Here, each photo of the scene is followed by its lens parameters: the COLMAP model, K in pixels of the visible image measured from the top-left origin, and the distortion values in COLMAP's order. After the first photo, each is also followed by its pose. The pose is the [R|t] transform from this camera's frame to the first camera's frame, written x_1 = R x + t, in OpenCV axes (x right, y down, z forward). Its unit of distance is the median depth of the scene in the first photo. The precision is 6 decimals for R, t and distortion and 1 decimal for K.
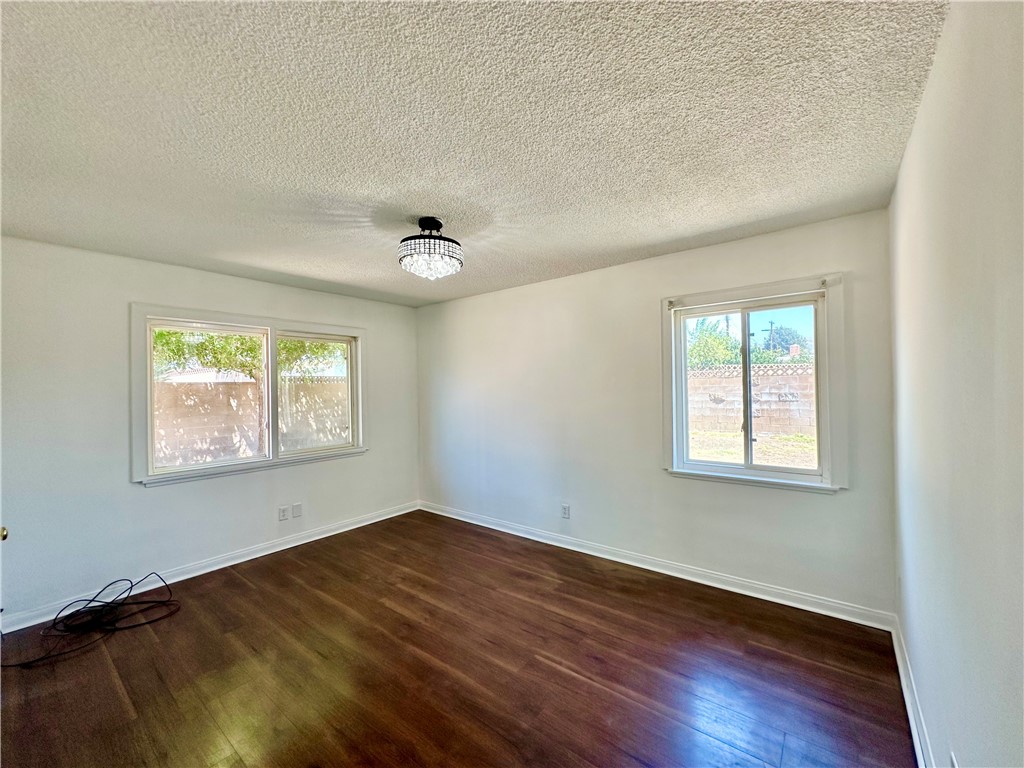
lens RADIAL K [[410.0, 0, 509.4], [0, 410.0, 378.0], [0, 0, 1]] dist [0.001714, -0.000011]
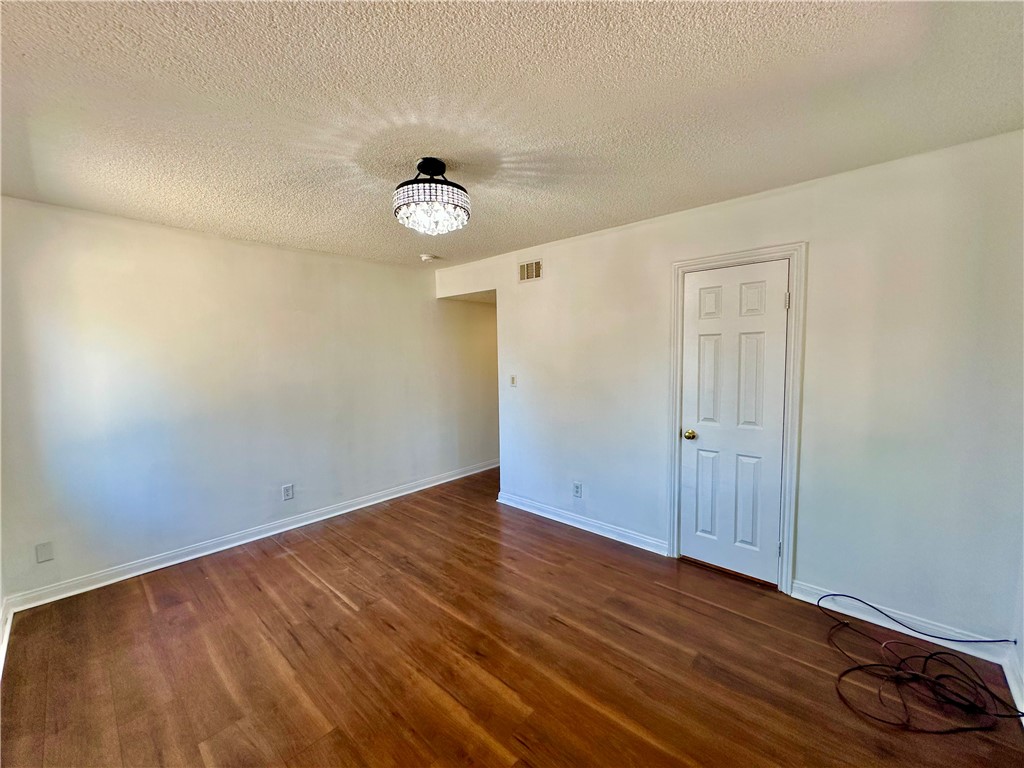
lens RADIAL K [[410.0, 0, 515.3], [0, 410.0, 388.2], [0, 0, 1]] dist [0.001714, -0.000011]
pose [[-0.997529, 0.028926, 0.064021, -0.385011], [0.032996, 0.997439, 0.063452, 0.026171], [-0.062022, 0.065407, -0.995929, 1.766473]]
